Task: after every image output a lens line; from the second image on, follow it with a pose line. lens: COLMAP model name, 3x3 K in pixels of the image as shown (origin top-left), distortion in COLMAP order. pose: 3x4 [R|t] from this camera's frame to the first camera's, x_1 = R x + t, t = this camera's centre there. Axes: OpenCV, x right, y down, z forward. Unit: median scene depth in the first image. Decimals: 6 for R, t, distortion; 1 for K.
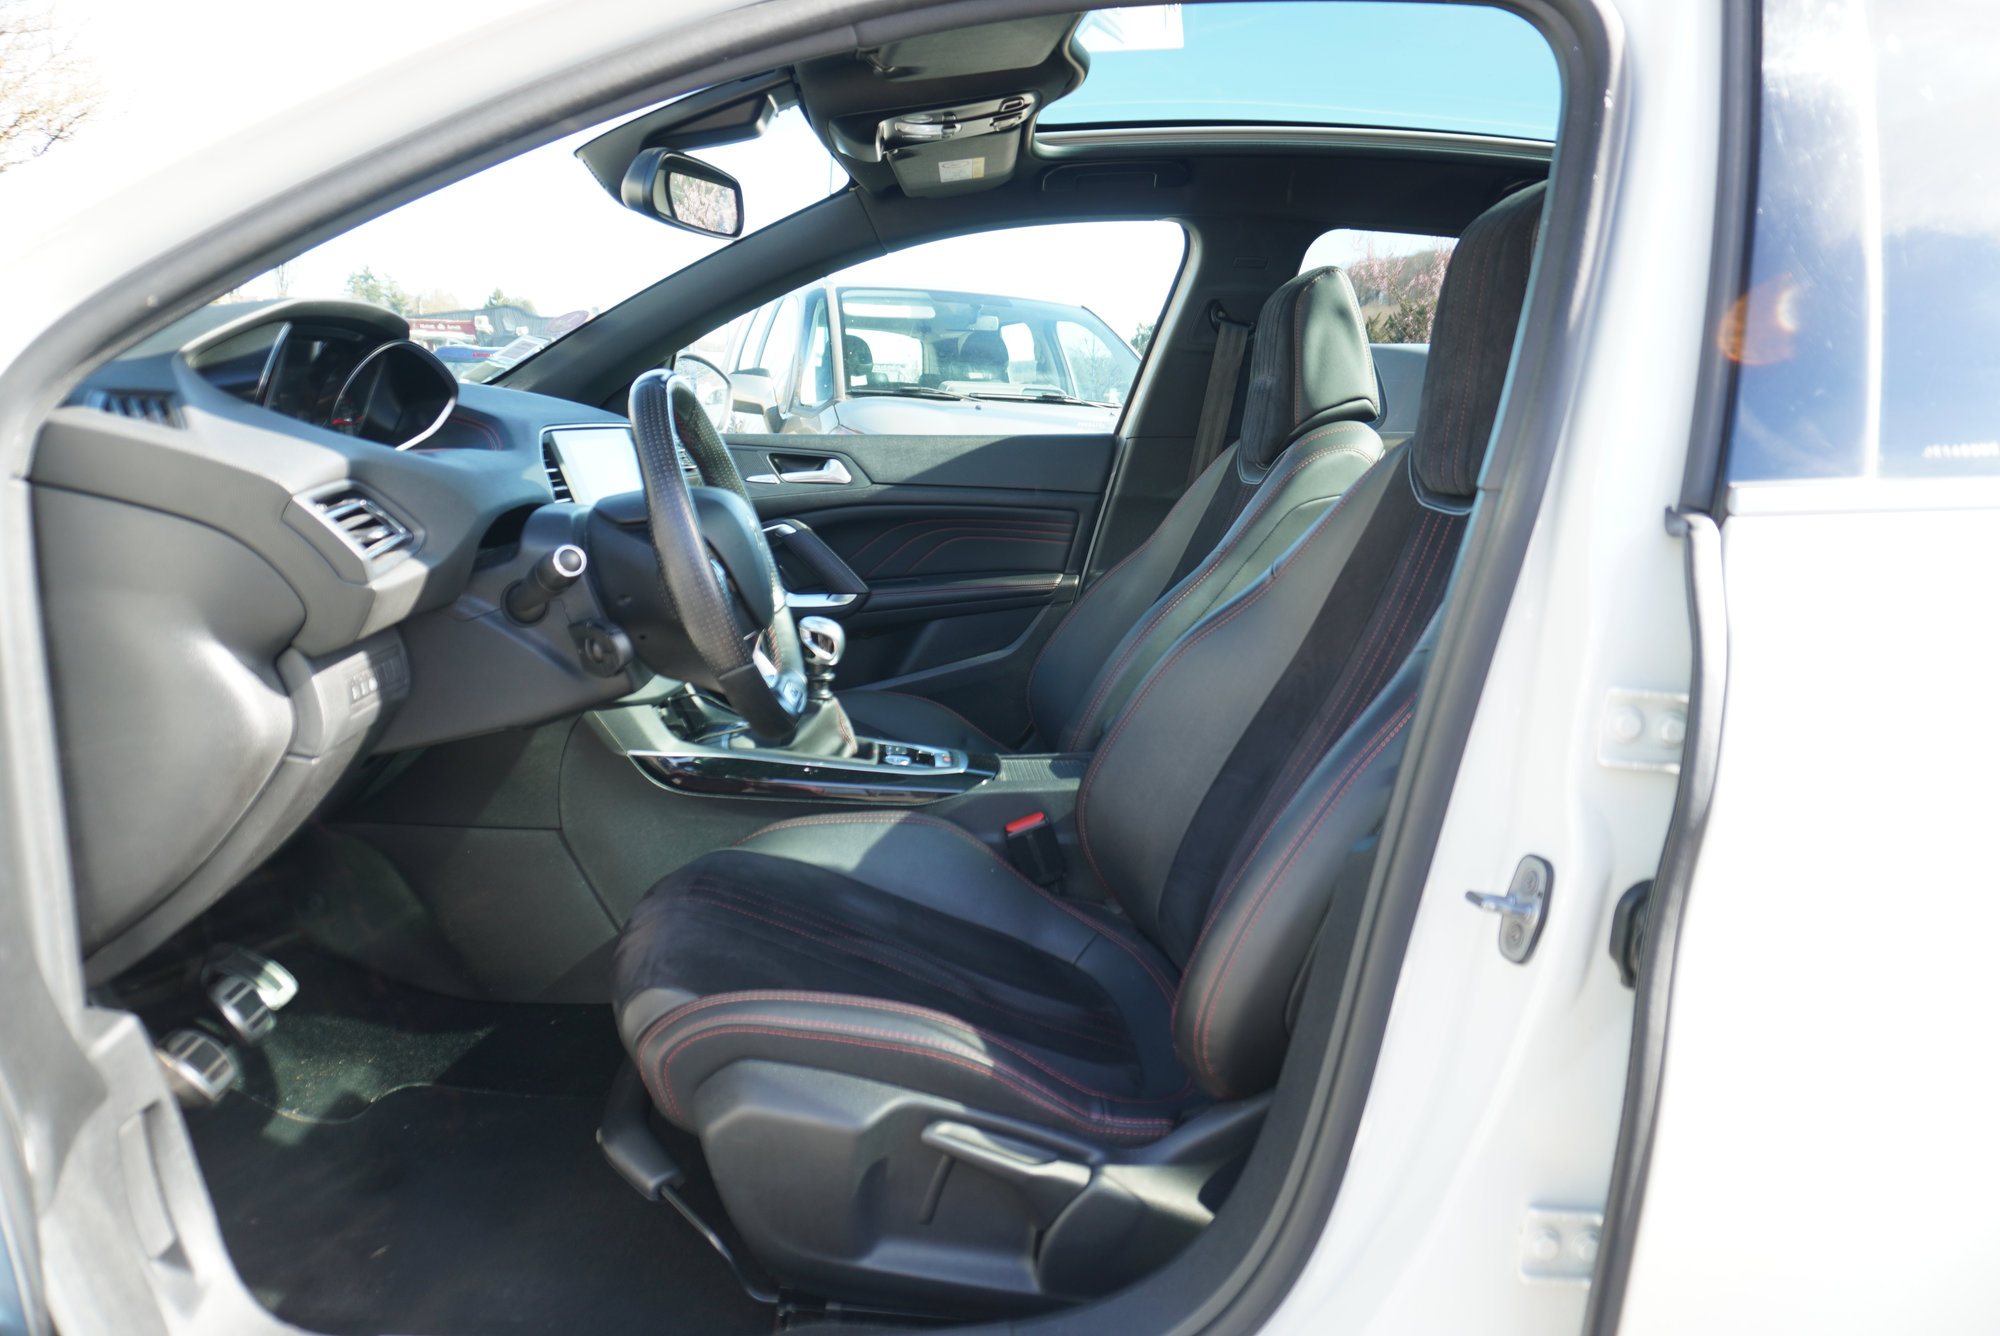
lens RADIAL K [[1343.9, 0, 998.2], [0, 1343.9, 669.1], [0, 0, 1]] dist [-0.044334, 0.024006]
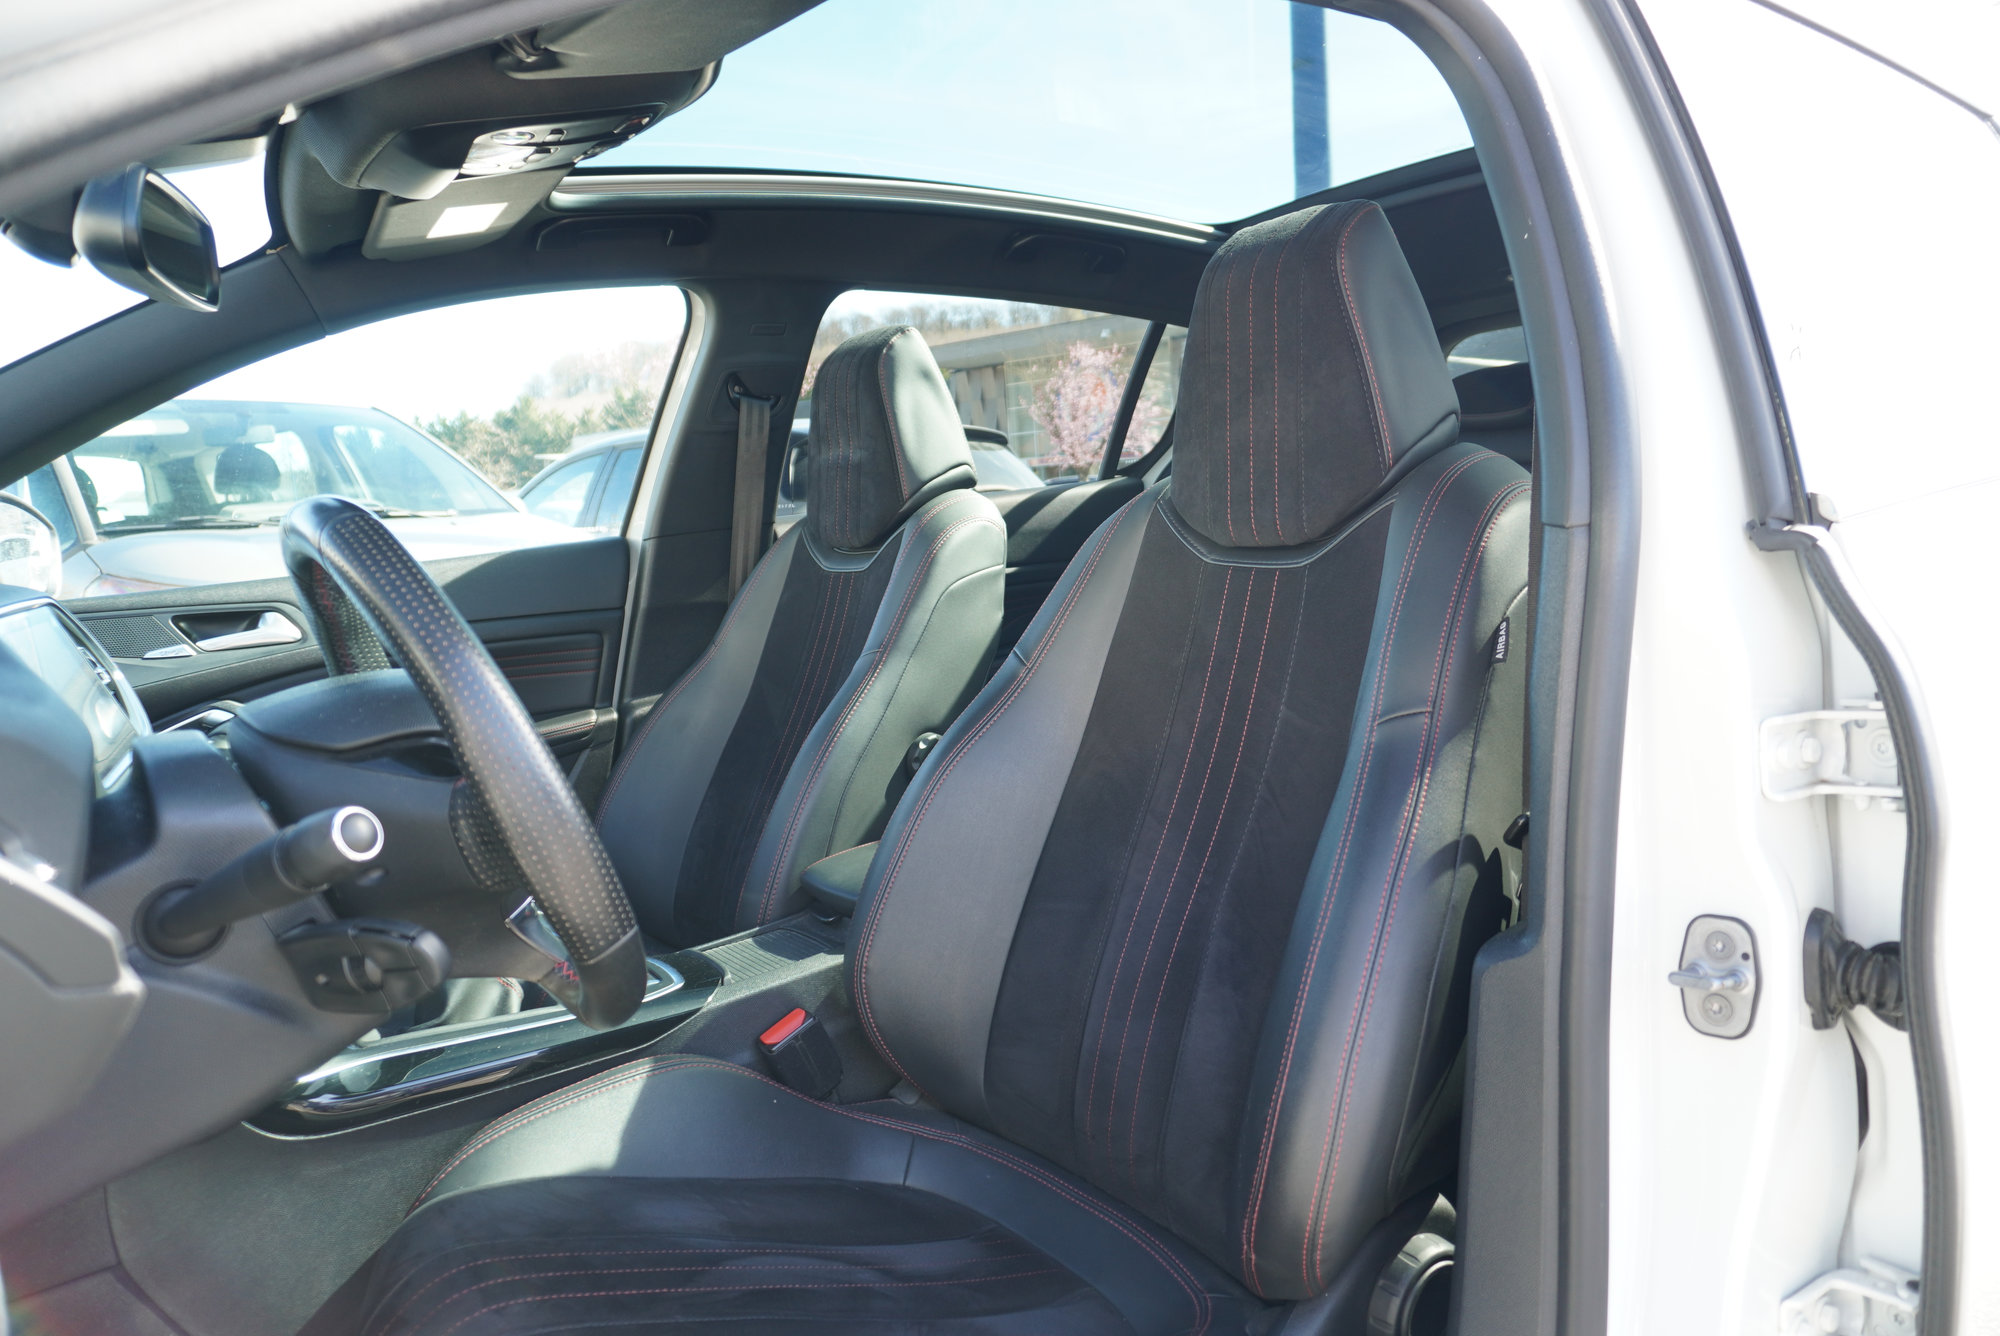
lens RADIAL K [[1343.9, 0, 1001.8], [0, 1343.9, 665.8], [0, 0, 1]] dist [-0.044334, 0.024006]
pose [[0.842215, -0.160273, 0.514768, -0.172470], [0.193215, 0.981099, -0.010655, -0.042858], [-0.503331, 0.108435, 0.857263, 0.173989]]
